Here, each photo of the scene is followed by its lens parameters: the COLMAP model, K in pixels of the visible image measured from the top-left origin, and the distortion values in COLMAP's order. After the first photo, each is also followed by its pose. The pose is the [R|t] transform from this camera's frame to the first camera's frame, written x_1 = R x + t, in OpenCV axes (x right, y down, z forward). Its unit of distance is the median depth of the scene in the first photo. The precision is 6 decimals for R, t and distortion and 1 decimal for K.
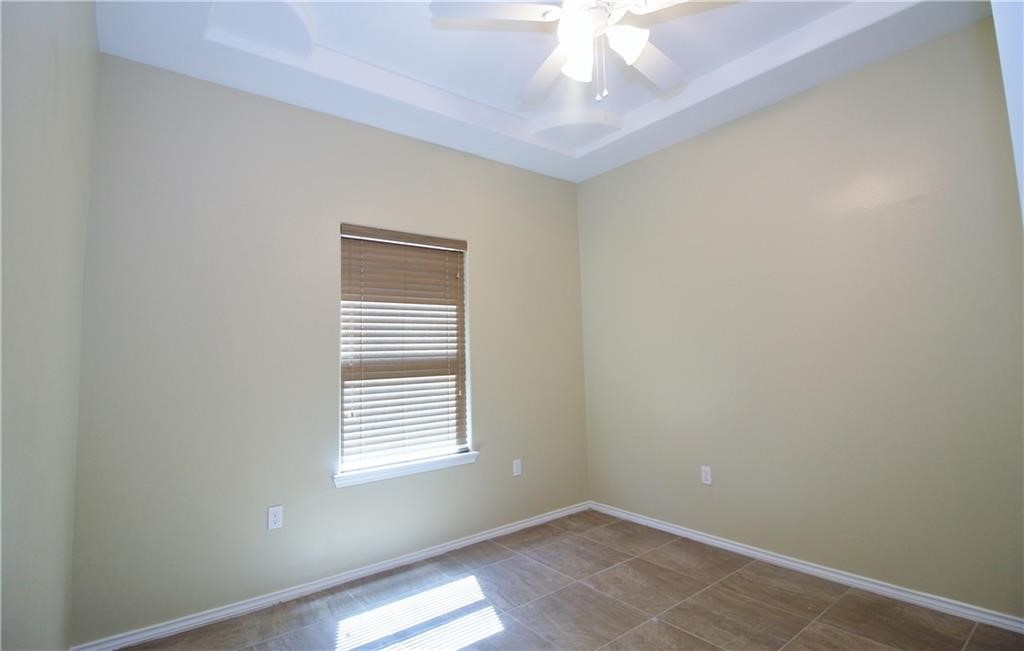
lens RADIAL K [[494.6, 0, 511.9], [0, 494.6, 323.4], [0, 0, 1]] dist [0.000137, -0.000221]
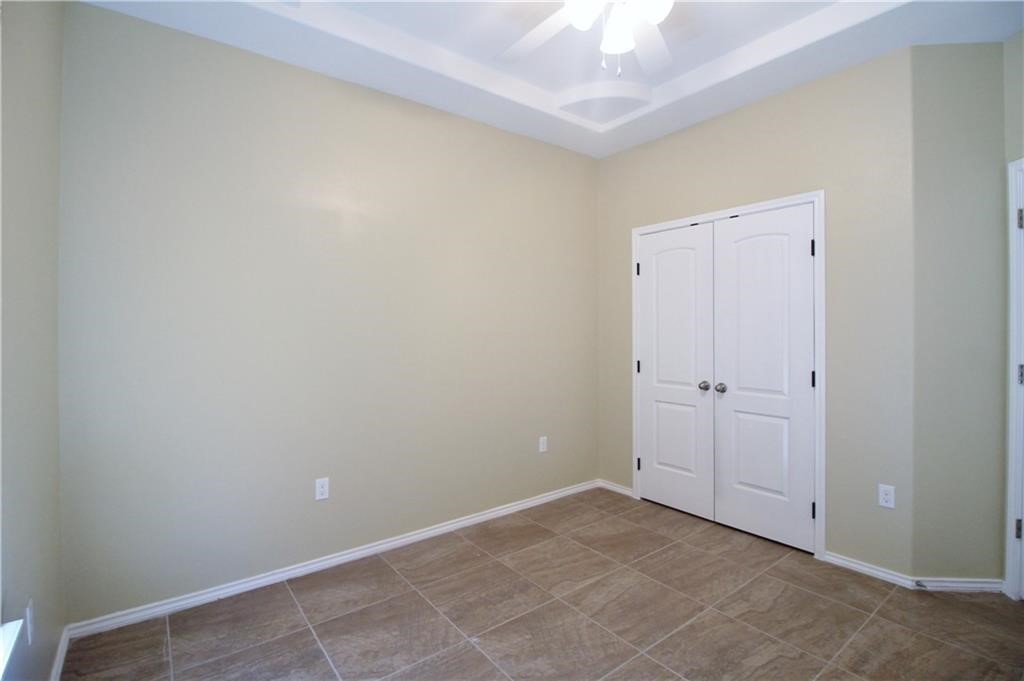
lens RADIAL K [[477.5, 0, 512.4], [0, 477.5, 338.6], [0, 0, 1]] dist [0.005488, -0.004573]
pose [[0.006258, 0.018229, 0.999814, -0.524523], [-0.071246, 0.997301, -0.017737, 0.050191], [-0.997439, -0.071122, 0.007540, 0.843113]]
